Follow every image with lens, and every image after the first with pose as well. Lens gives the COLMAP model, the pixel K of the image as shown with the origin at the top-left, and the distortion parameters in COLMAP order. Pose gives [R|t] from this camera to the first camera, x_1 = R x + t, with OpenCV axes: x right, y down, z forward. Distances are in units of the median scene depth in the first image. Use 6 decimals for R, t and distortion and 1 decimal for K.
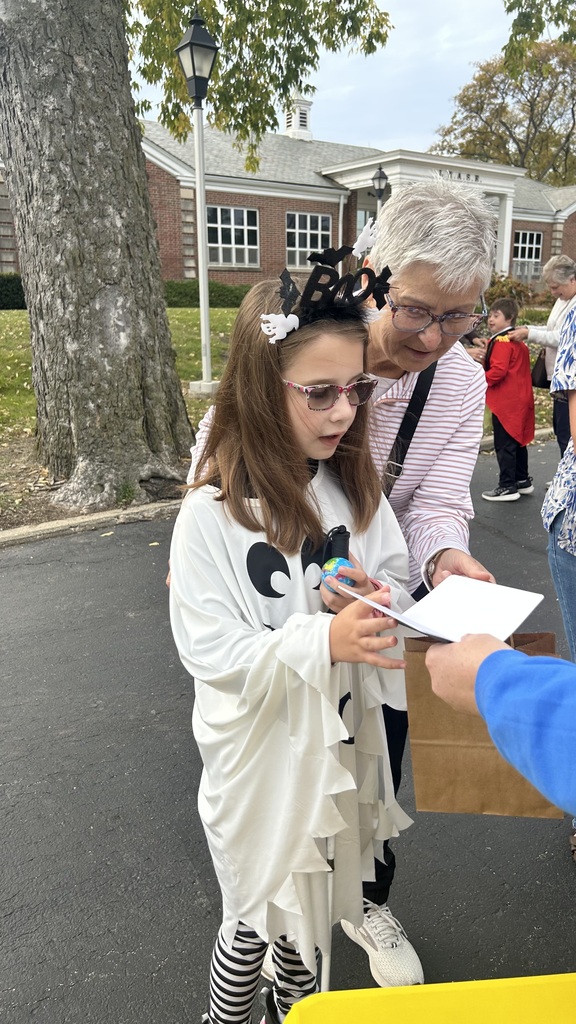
lens RADIAL K [[769.3, 0, 288.0], [0, 769.3, 512.0], [0, 0, 1]] dist [0.060461, -0.049046]
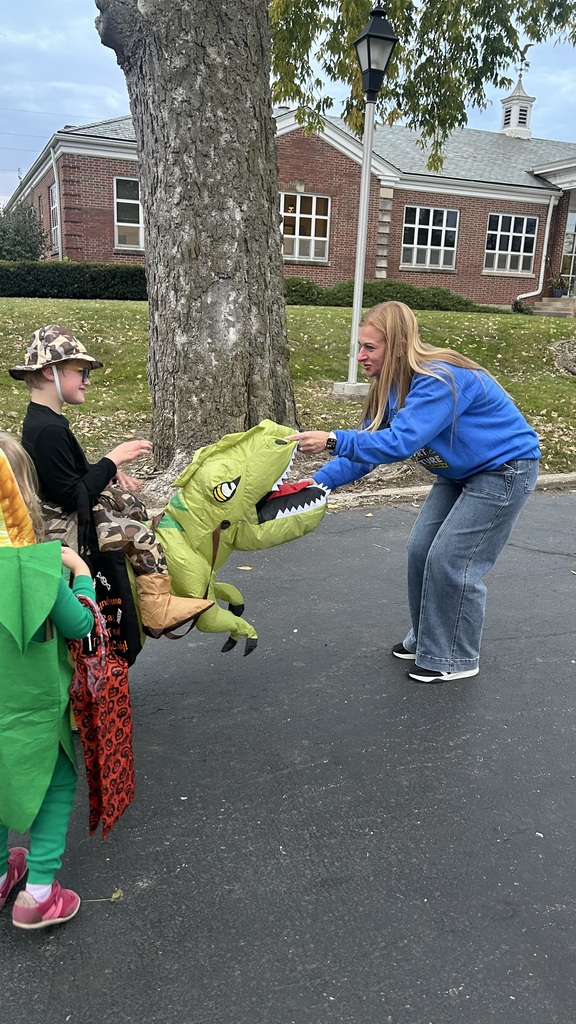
lens RADIAL K [[769.3, 0, 288.0], [0, 769.3, 512.0], [0, 0, 1]] dist [0.060461, -0.049046]
pose [[0.967733, 0.108347, -0.227493, 0.096068], [-0.108521, 0.994024, 0.011785, -0.016249], [0.227410, 0.013283, 0.973709, 0.055545]]
